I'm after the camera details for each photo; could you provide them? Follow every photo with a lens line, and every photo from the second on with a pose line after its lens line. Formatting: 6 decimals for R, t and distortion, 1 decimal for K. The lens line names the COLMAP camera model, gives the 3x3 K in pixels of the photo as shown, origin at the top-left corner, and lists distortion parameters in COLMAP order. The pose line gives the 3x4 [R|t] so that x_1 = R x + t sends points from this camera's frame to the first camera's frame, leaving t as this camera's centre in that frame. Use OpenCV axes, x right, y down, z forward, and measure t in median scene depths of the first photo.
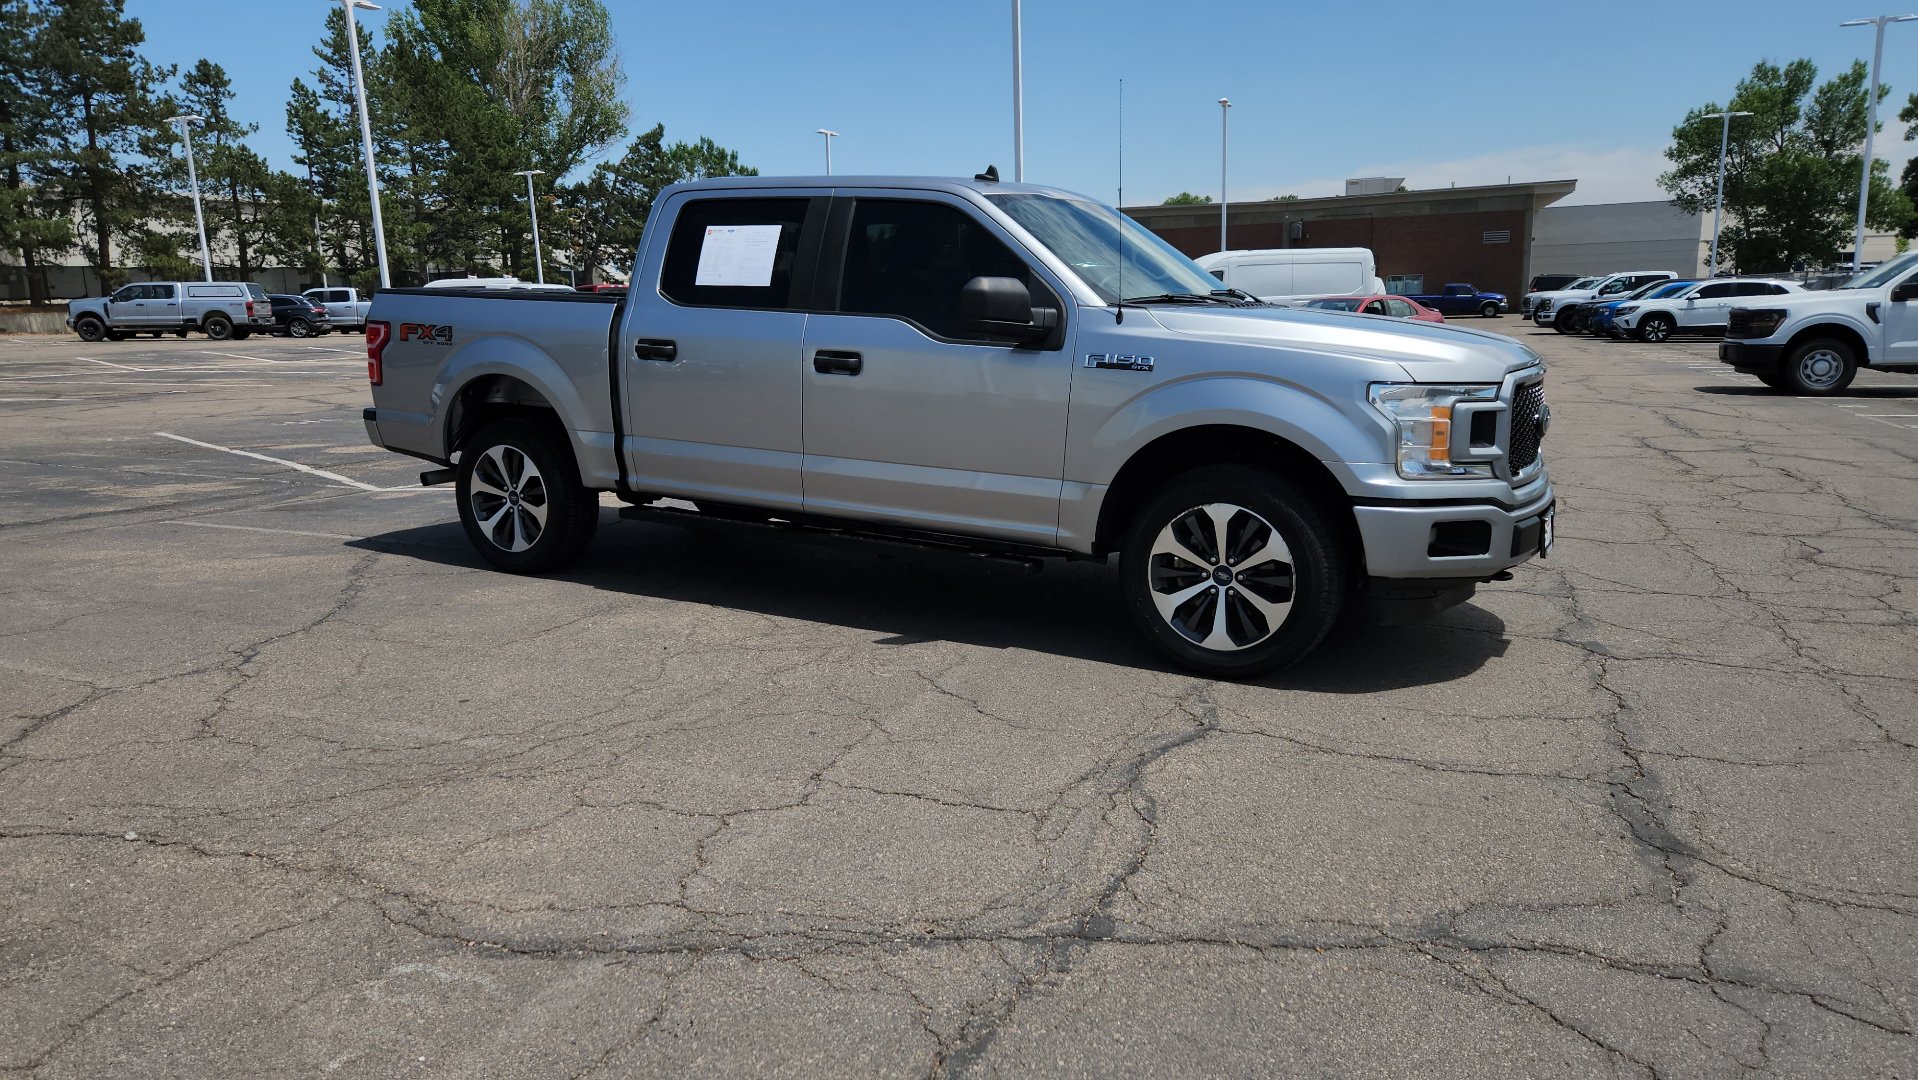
lens RADIAL K [[1280.0, 0, 921.3], [0, 1280.0, 551.2], [0, 0, 1]] dist [0.074265, -0.060474]
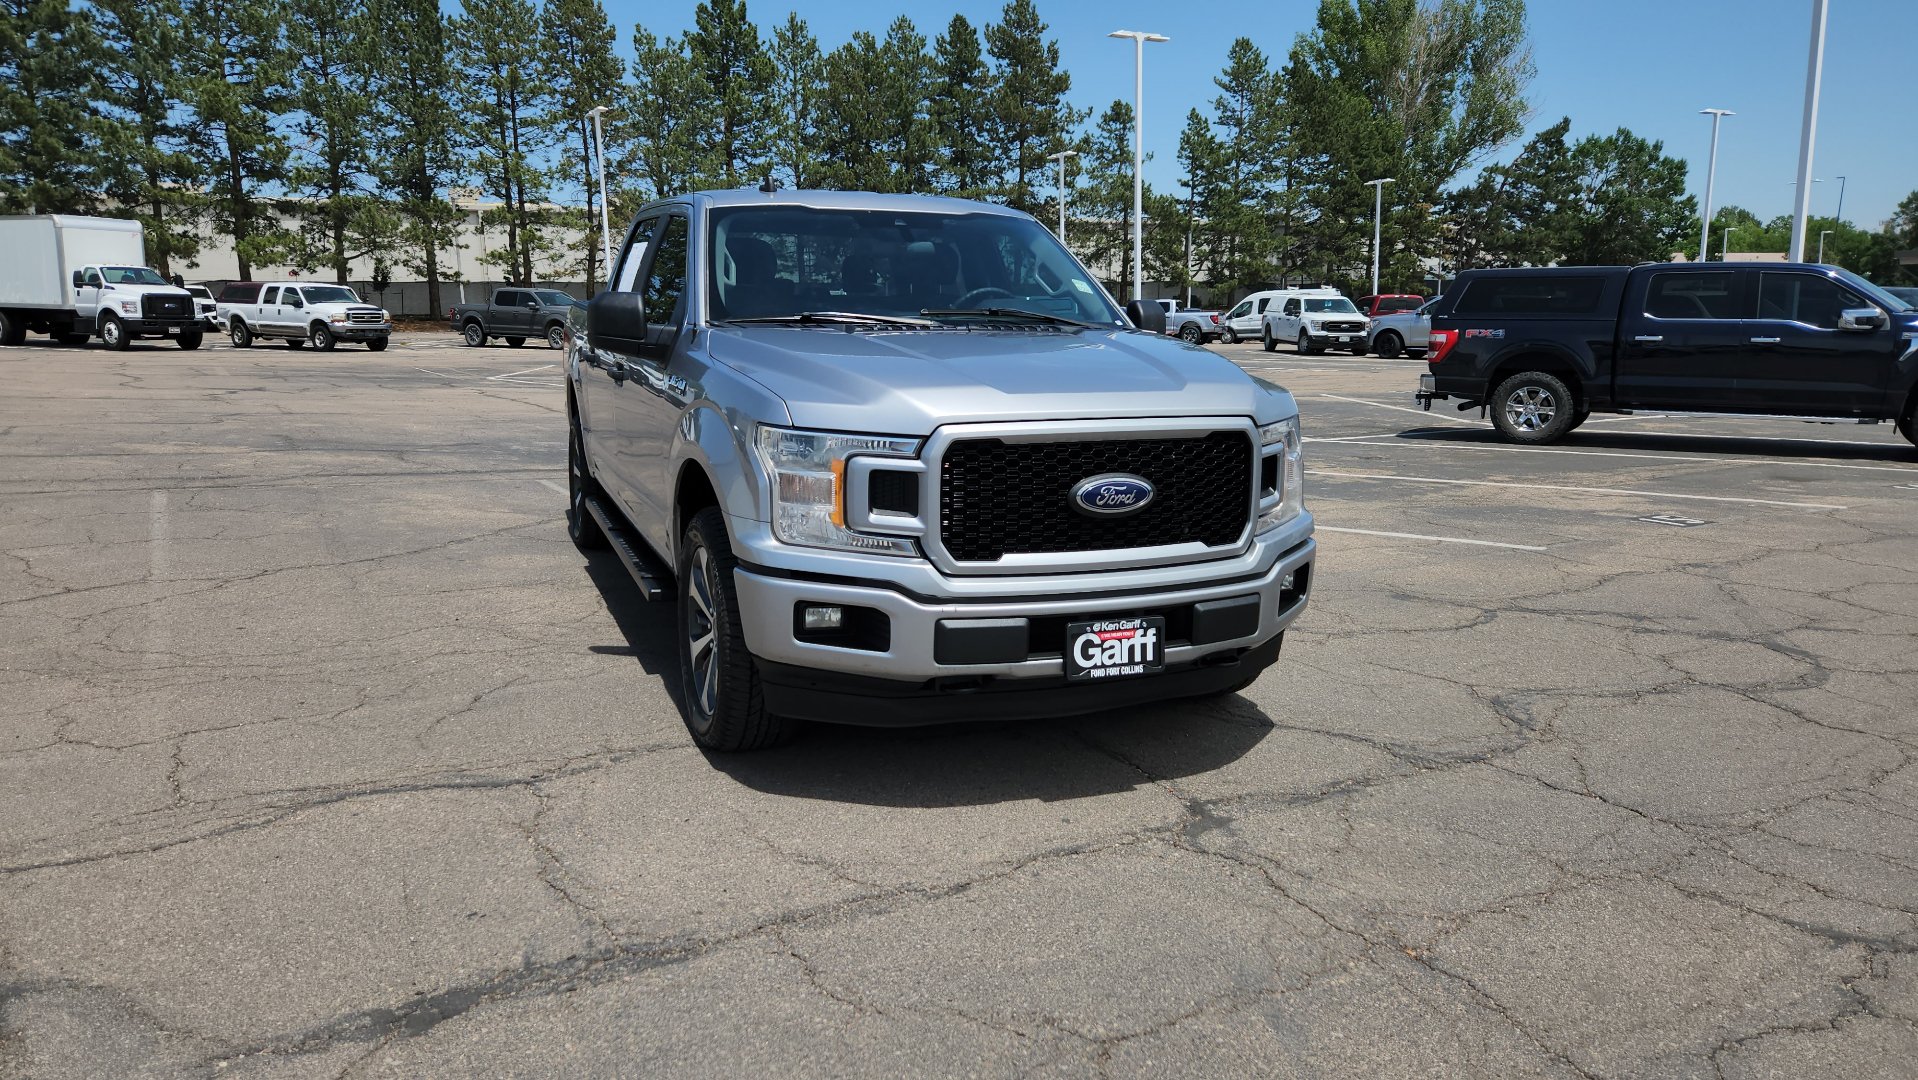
lens RADIAL K [[1284.2, 0, 933.3], [0, 1284.2, 537.7], [0, 0, 1]] dist [0.077281, -0.068274]
pose [[0.785959, 0.119013, -0.606715, 0.627039], [-0.129930, 0.991179, 0.026114, -0.061501], [0.604471, 0.058306, 0.794490, 0.269326]]
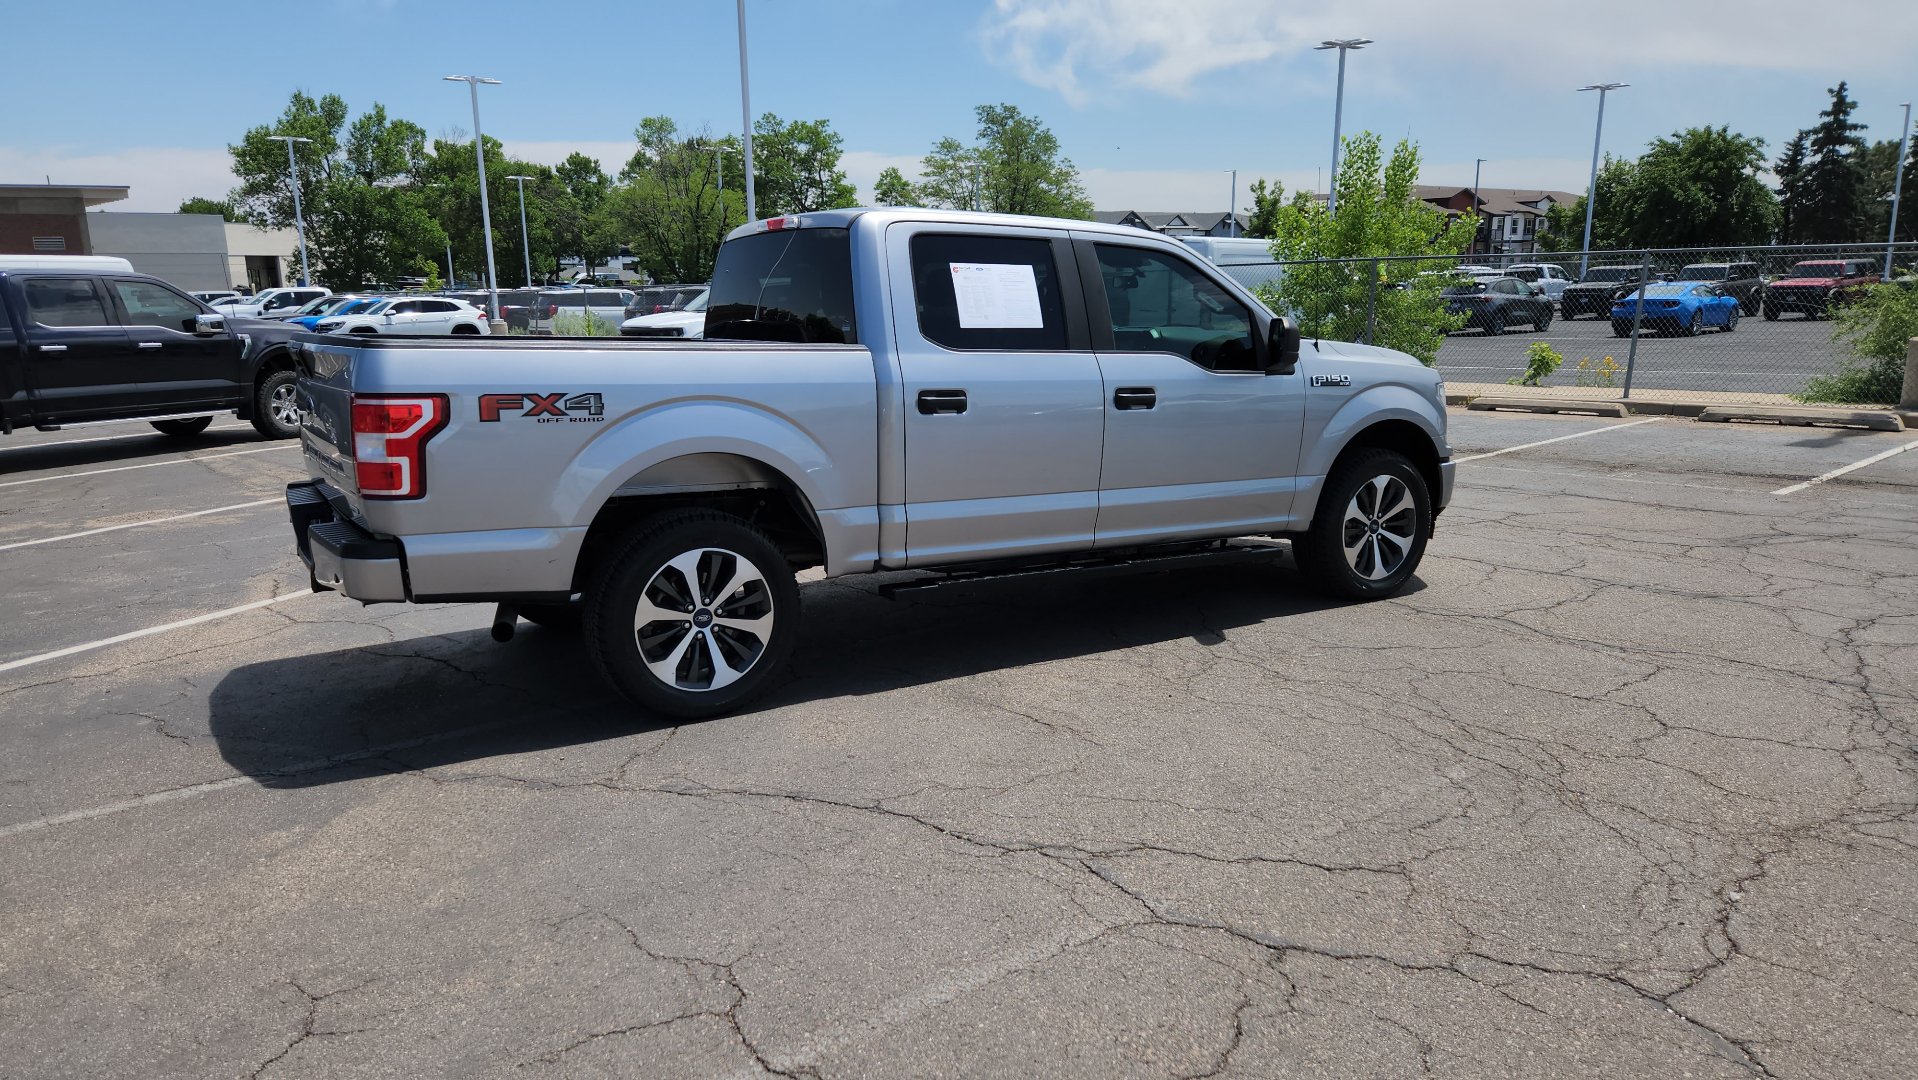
lens RADIAL K [[1286.8, 0, 922.2], [0, 1286.8, 566.0], [0, 0, 1]] dist [0.073132, -0.060631]
pose [[0.474060, -0.177353, 0.862446, -0.878094], [0.175594, 0.978871, 0.104776, -0.124429], [-0.862805, 0.101771, 0.495186, 0.514976]]
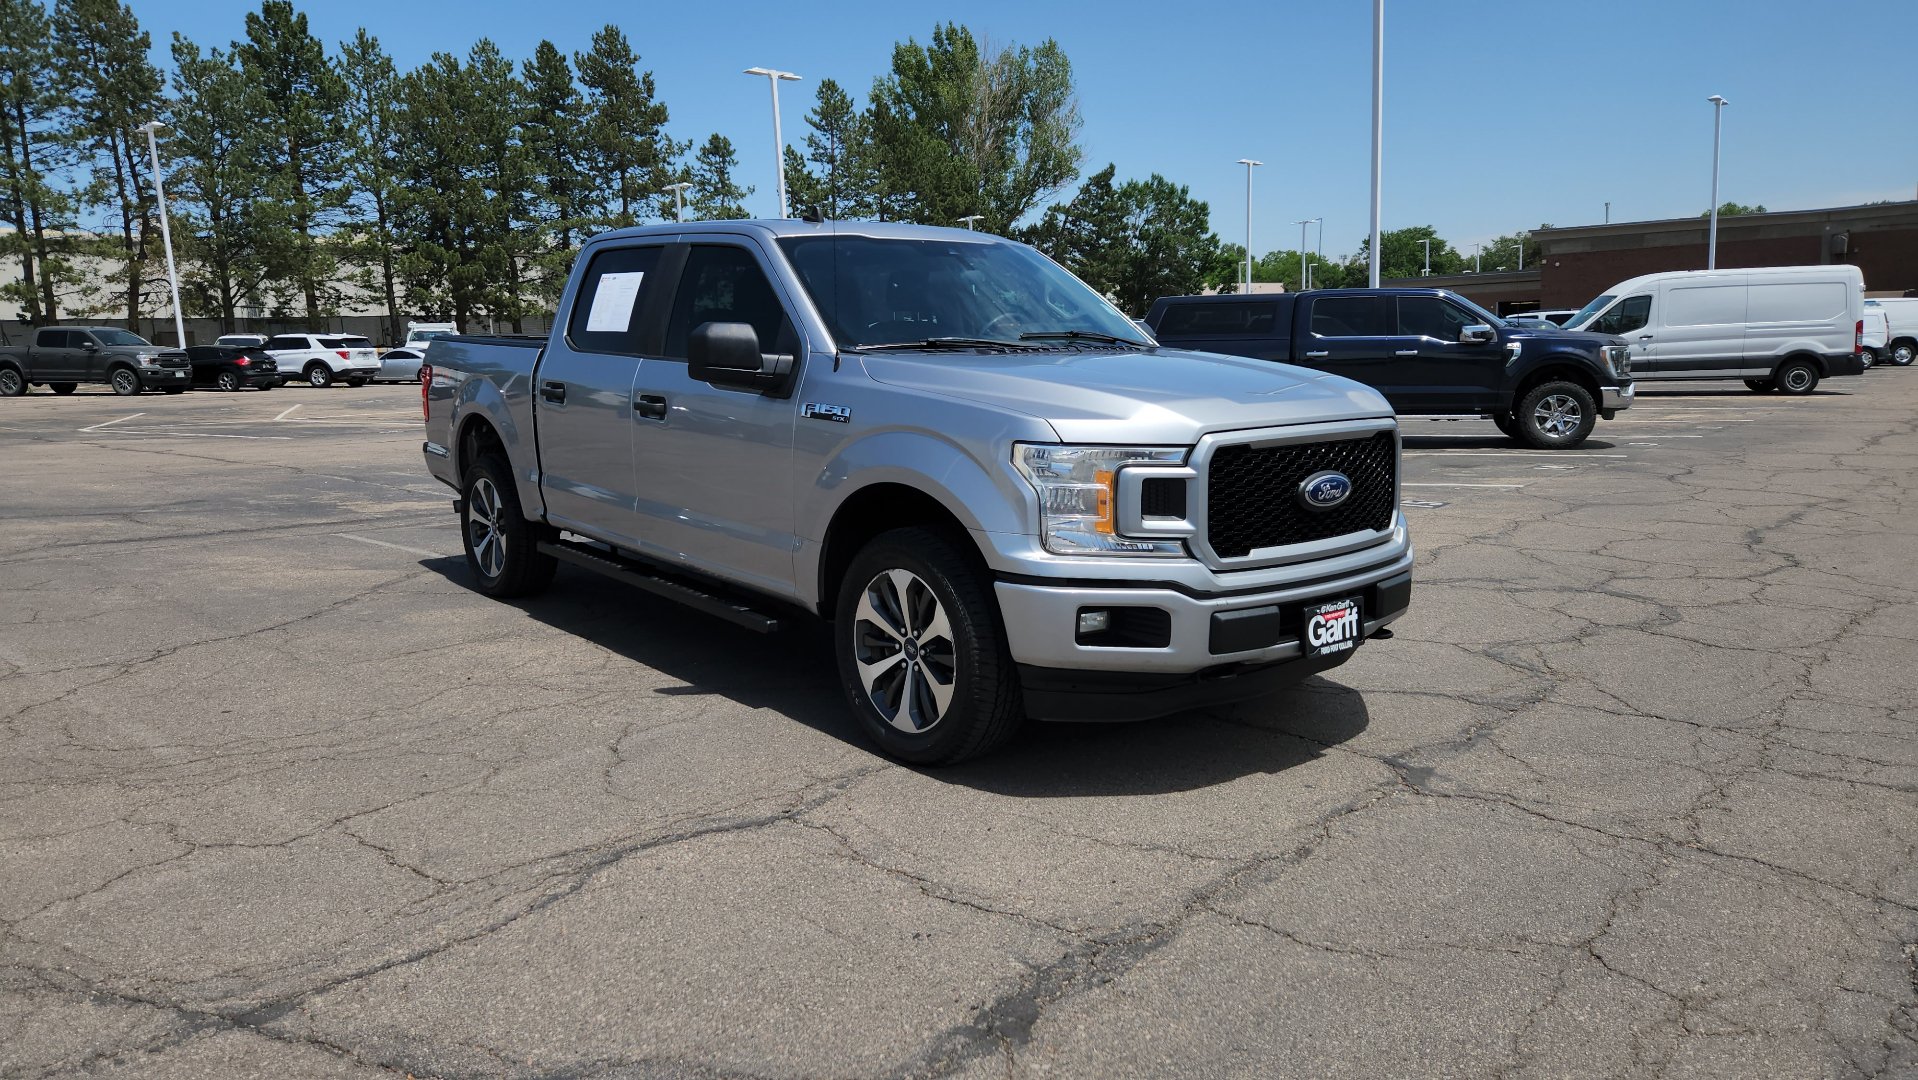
lens RADIAL K [[1280.4, 0, 921.8], [0, 1280.4, 534.0], [0, 0, 1]] dist [0.075996, -0.062715]
pose [[0.936303, 0.046197, -0.348141, 0.390787], [-0.059518, 0.997844, -0.027661, -0.026408], [0.346113, 0.046620, 0.937034, 0.109231]]
